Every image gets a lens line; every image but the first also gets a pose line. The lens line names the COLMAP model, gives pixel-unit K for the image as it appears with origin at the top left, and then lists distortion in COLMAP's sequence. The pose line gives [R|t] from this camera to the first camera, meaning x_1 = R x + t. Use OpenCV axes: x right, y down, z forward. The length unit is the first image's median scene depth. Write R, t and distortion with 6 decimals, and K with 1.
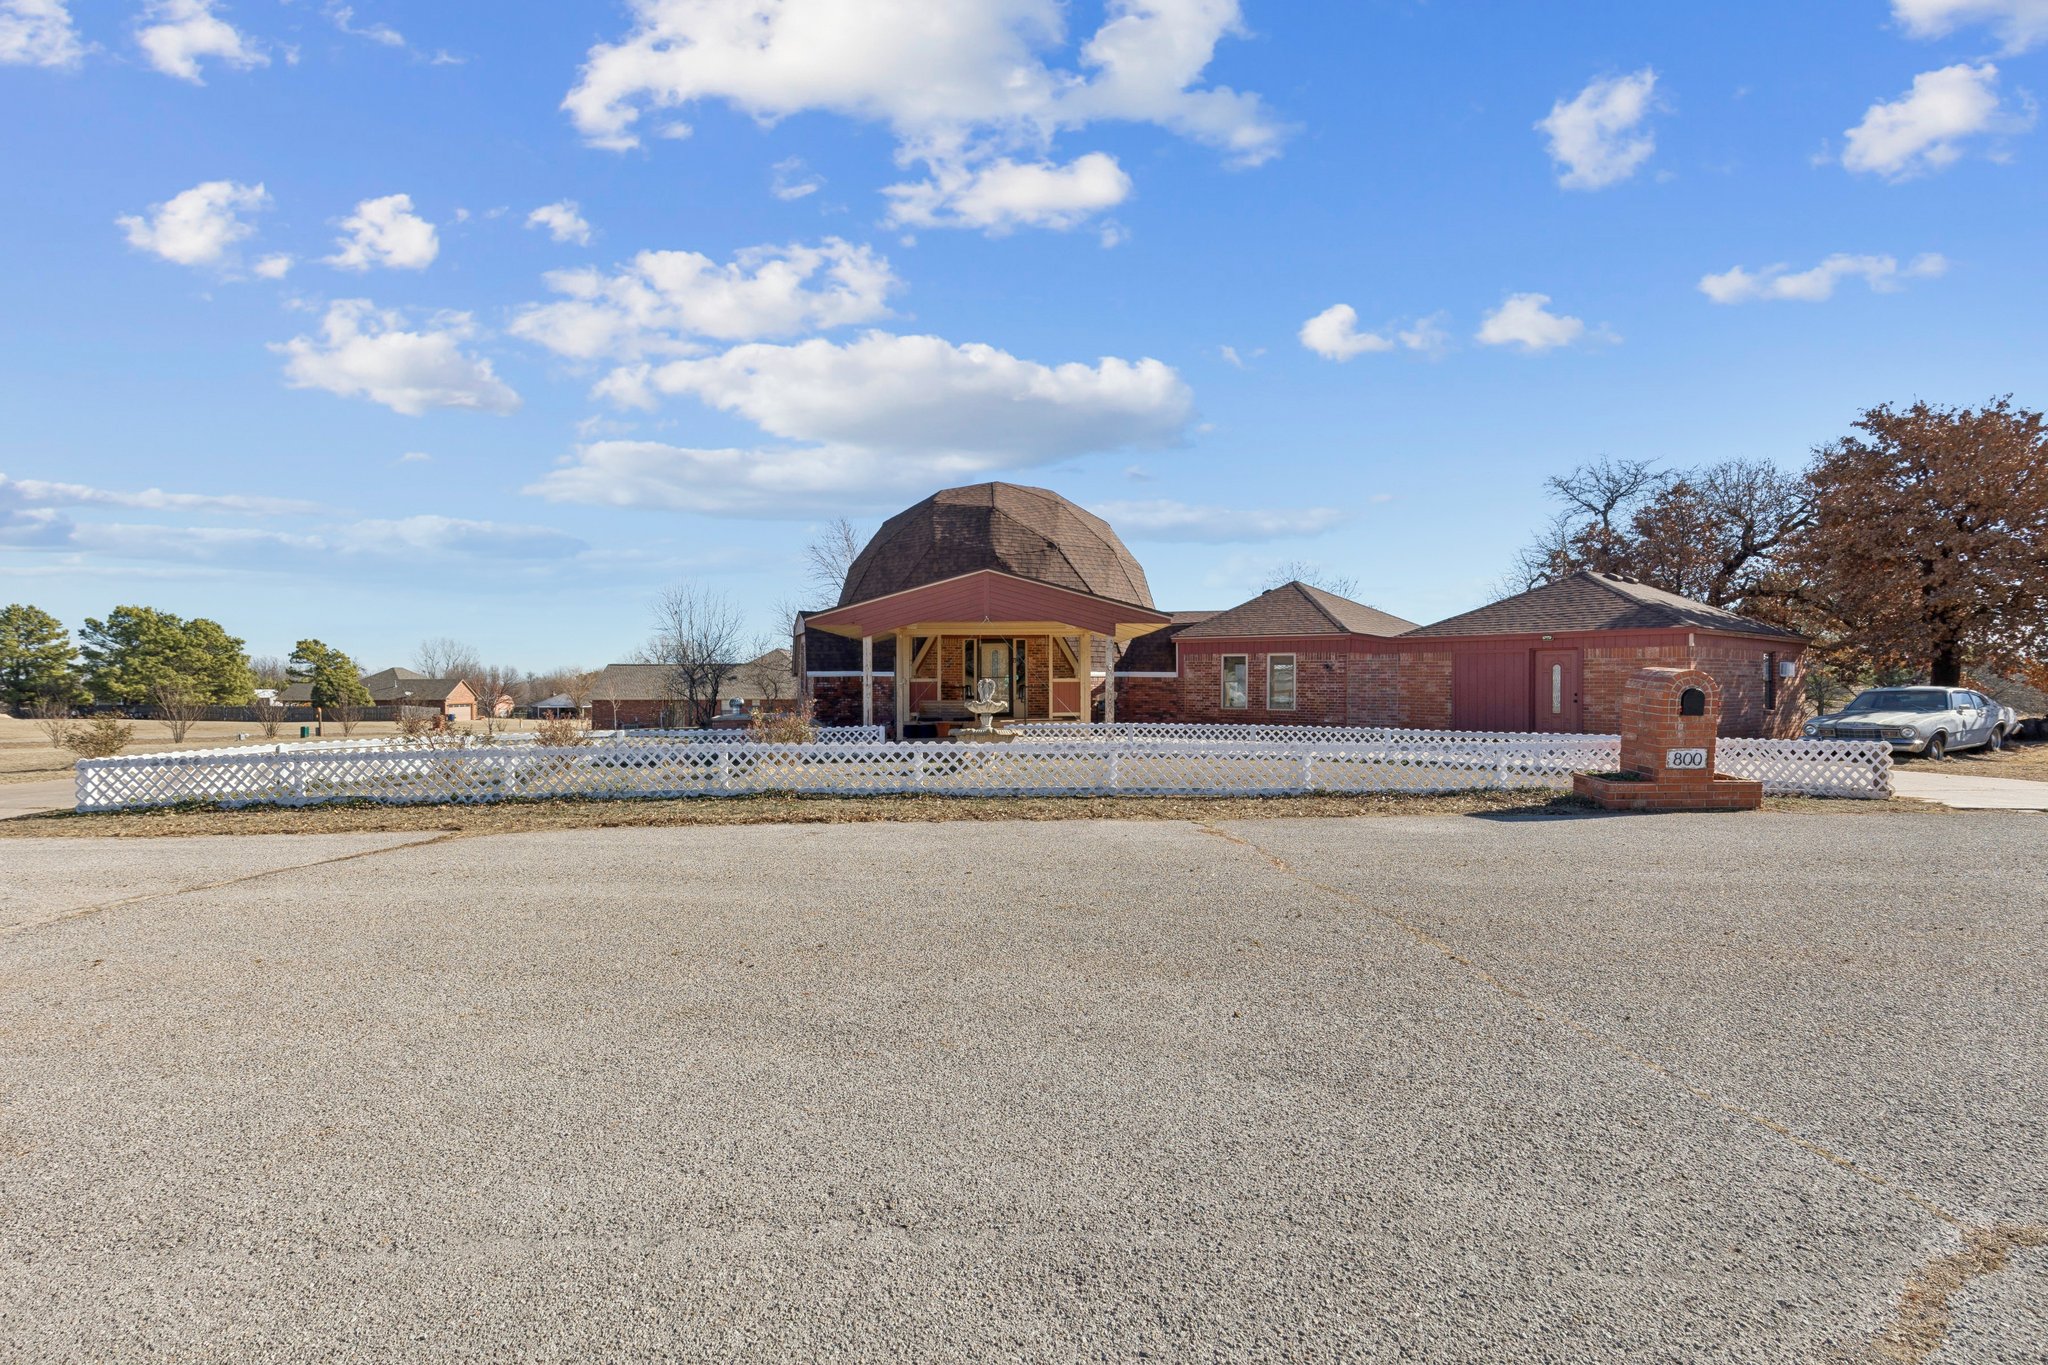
lens RADIAL K [[925.8, 0, 1025.6], [0, 925.8, 675.5], [0, 0, 1]] dist [0.005706, 0.000023]
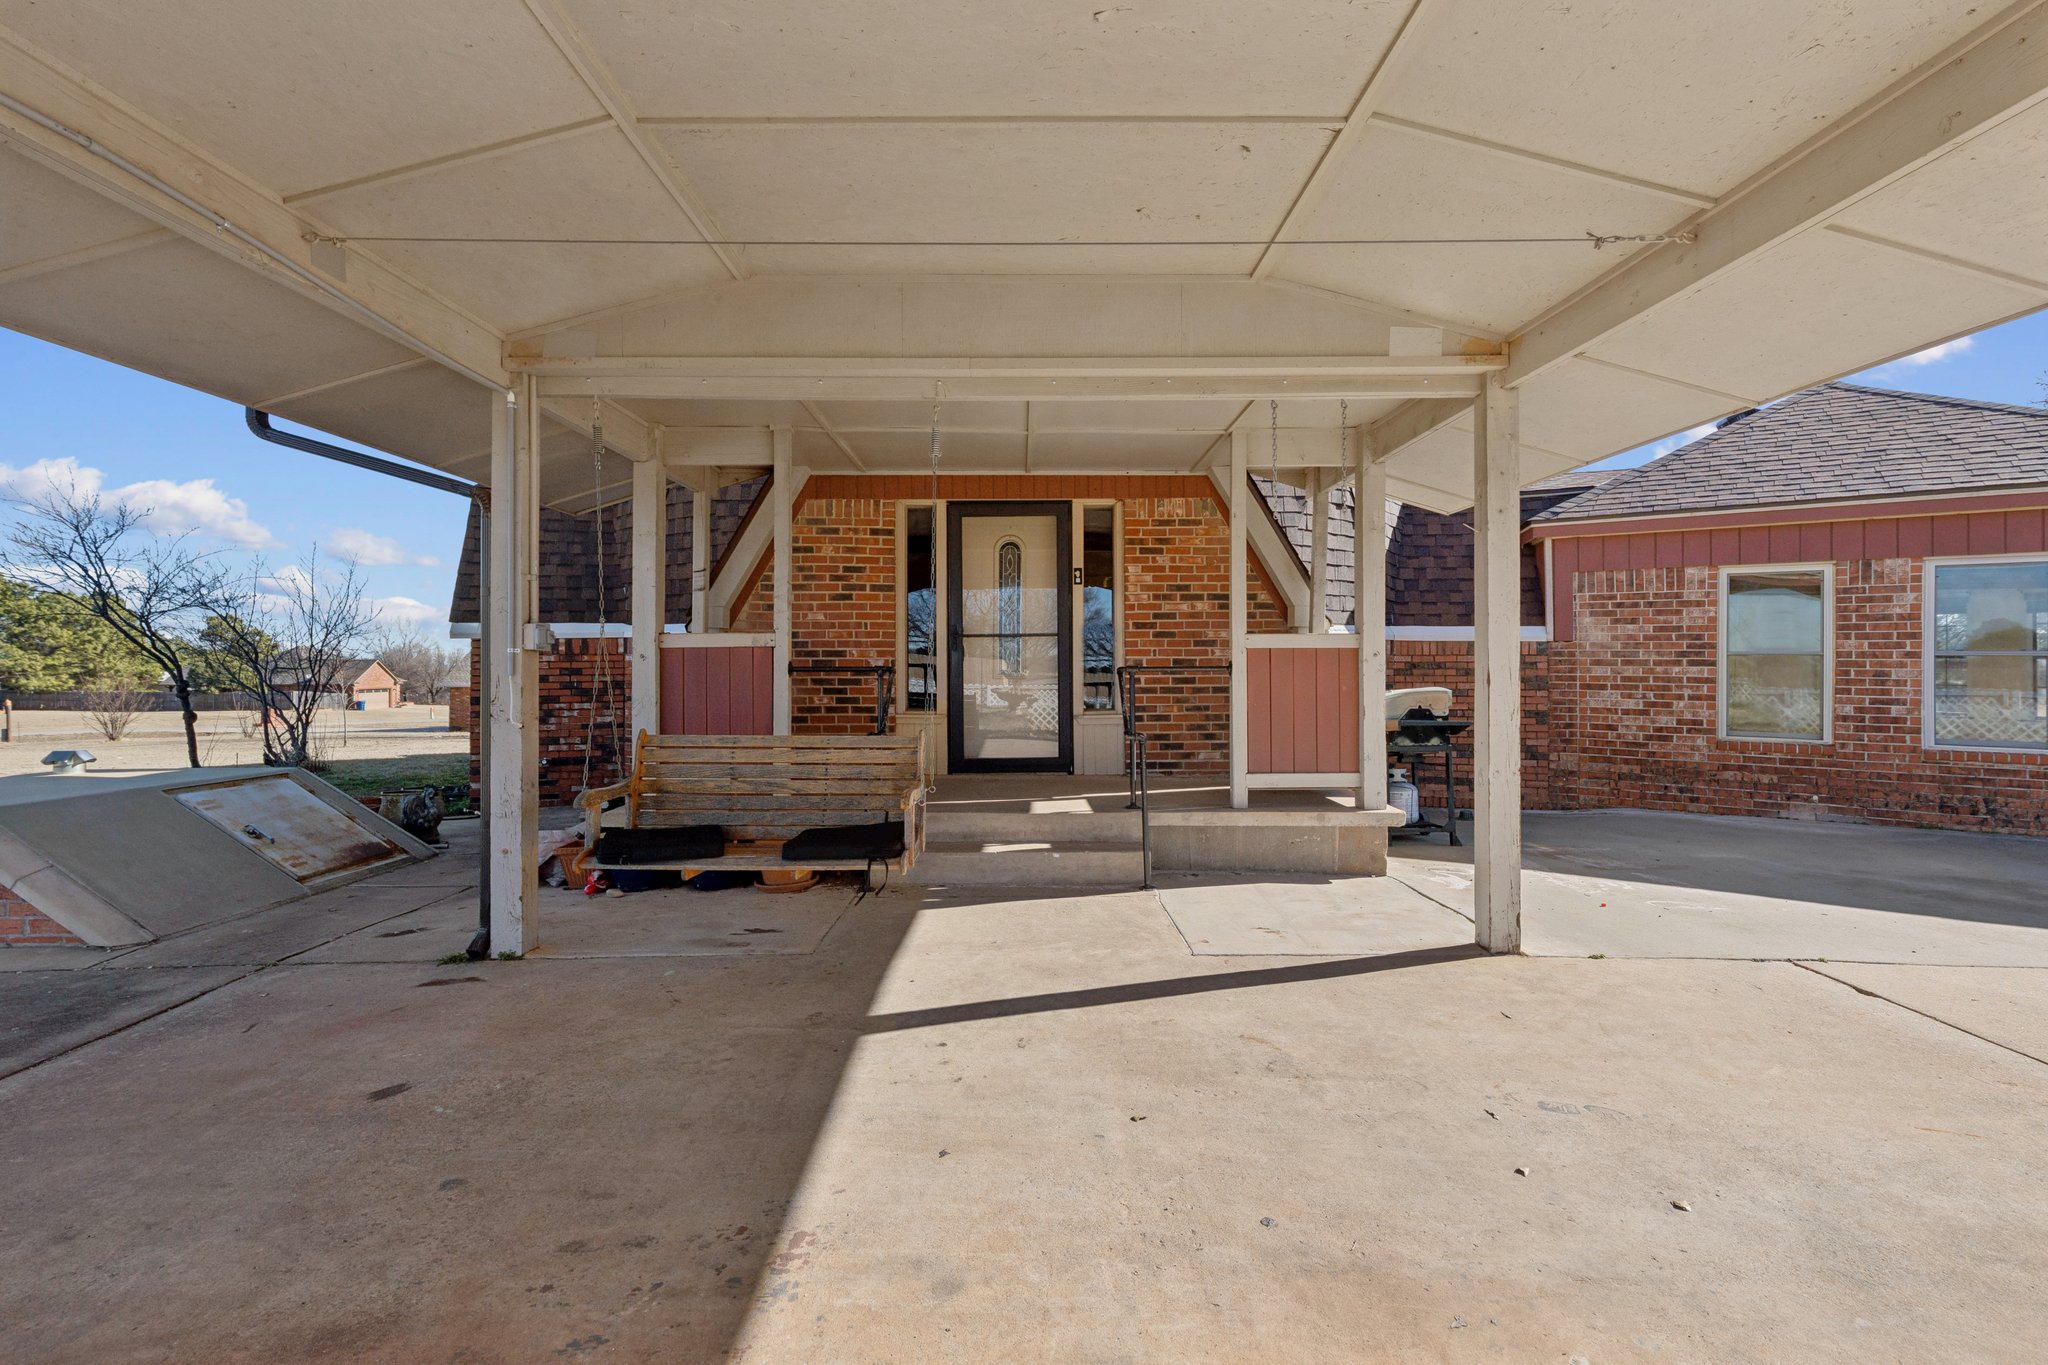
lens RADIAL K [[942.8, 0, 1022.2], [0, 942.8, 654.5], [0, 0, 1]] dist [0.006319, 0.000315]
pose [[0.999850, 0.000320, -0.017343, -0.021923], [-0.000379, 0.999994, -0.003403, 0.007775], [0.017342, 0.003409, 0.999844, 0.647007]]
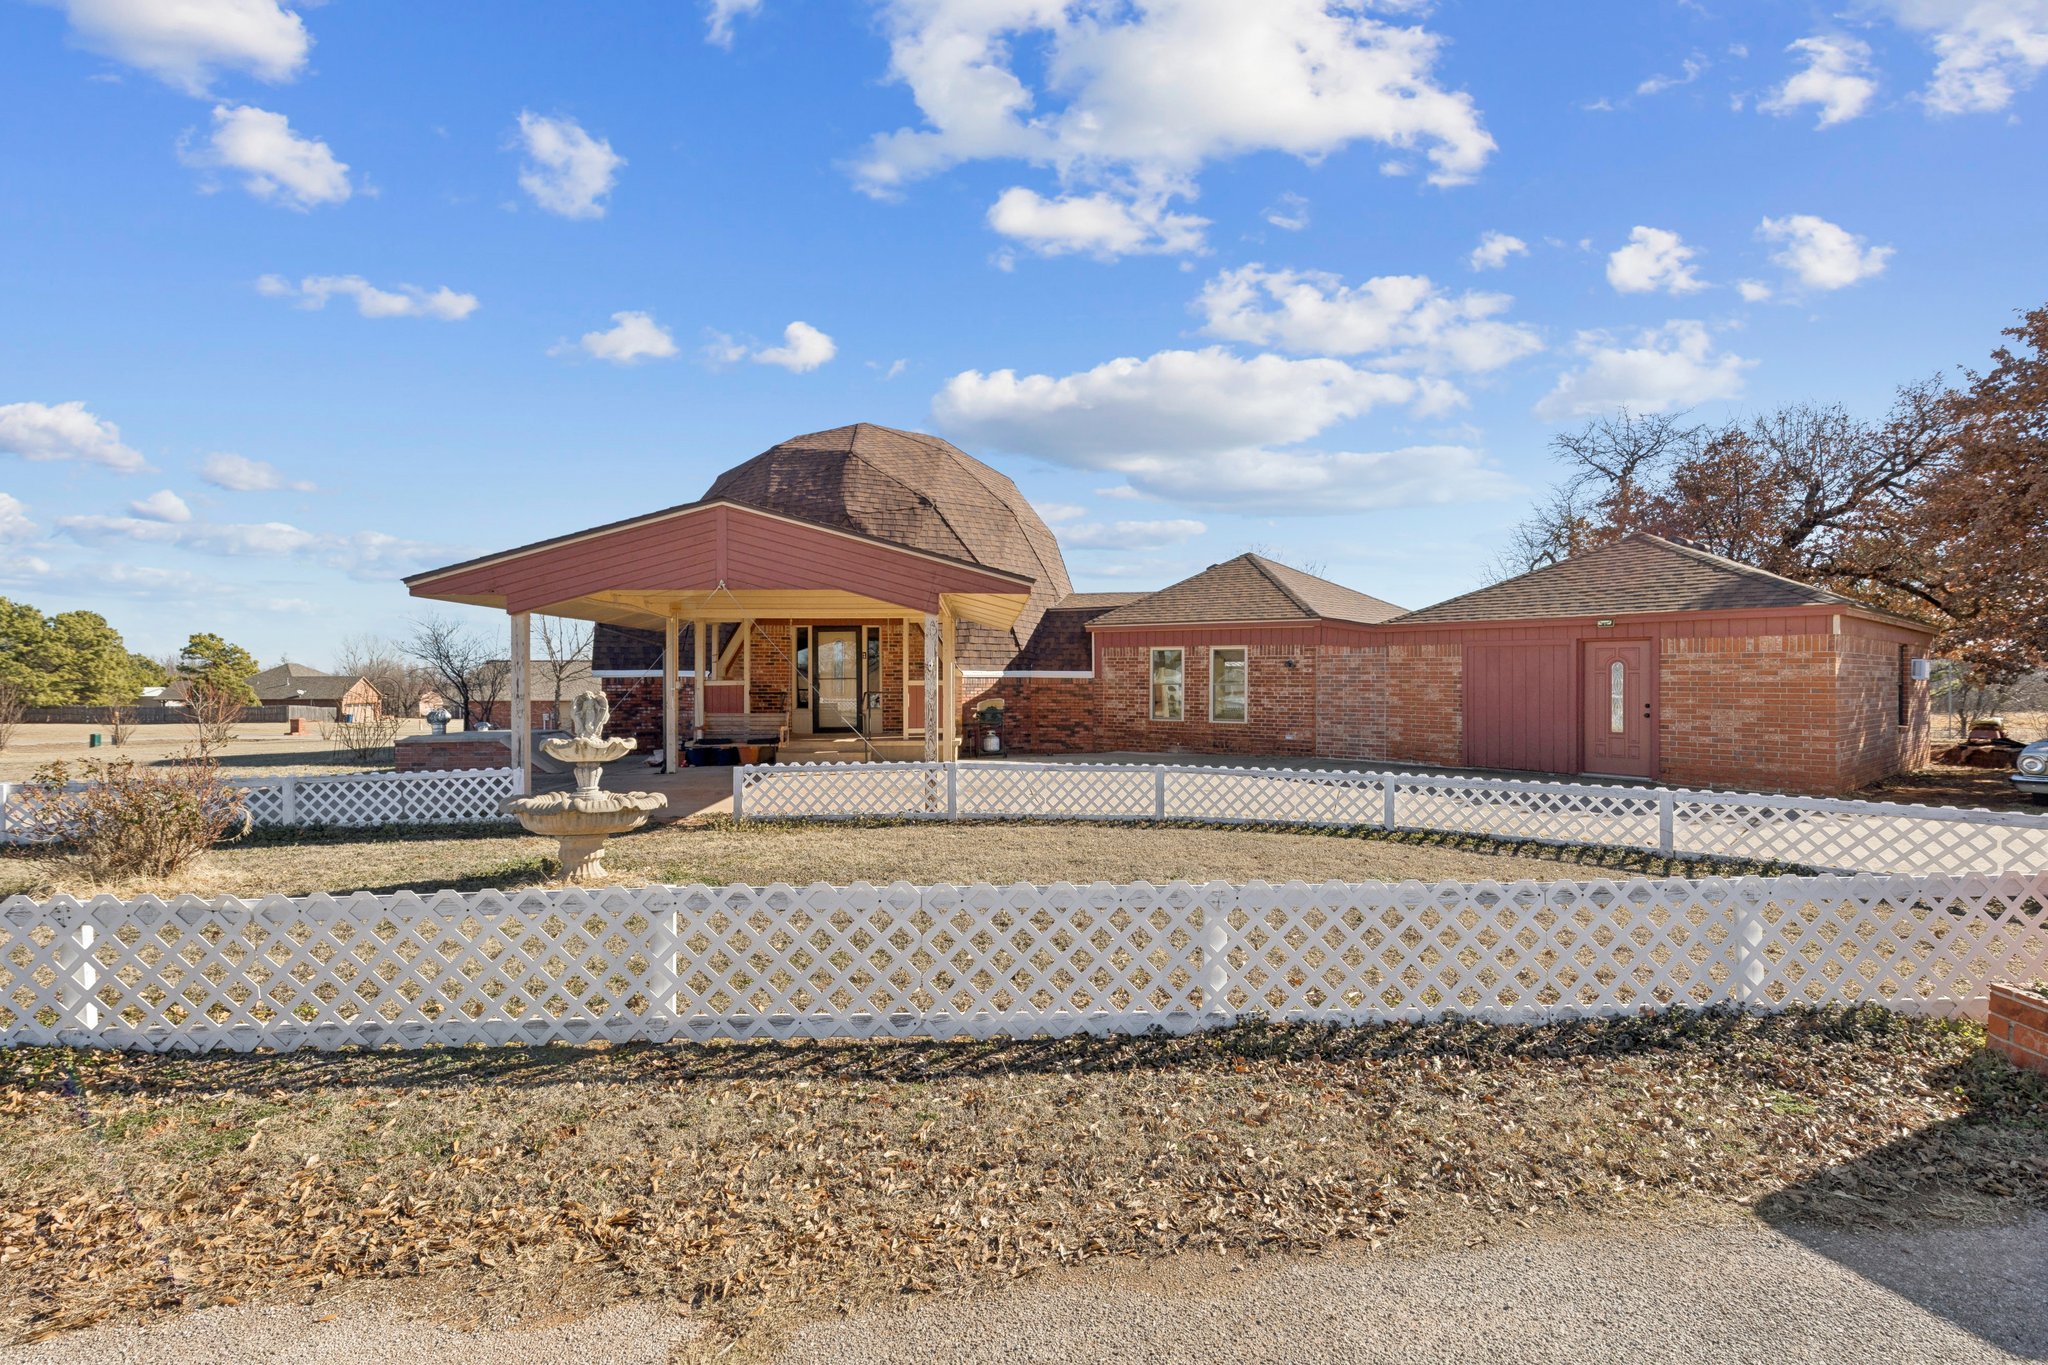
lens RADIAL K [[925.8, 0, 1025.6], [0, 925.8, 675.5], [0, 0, 1]] dist [0.005706, 0.000023]
pose [[0.999421, 0.000136, 0.034016, 0.082153], [-0.000266, 0.999993, 0.003833, -0.003105], [-0.034015, -0.003840, 0.999414, 0.244947]]
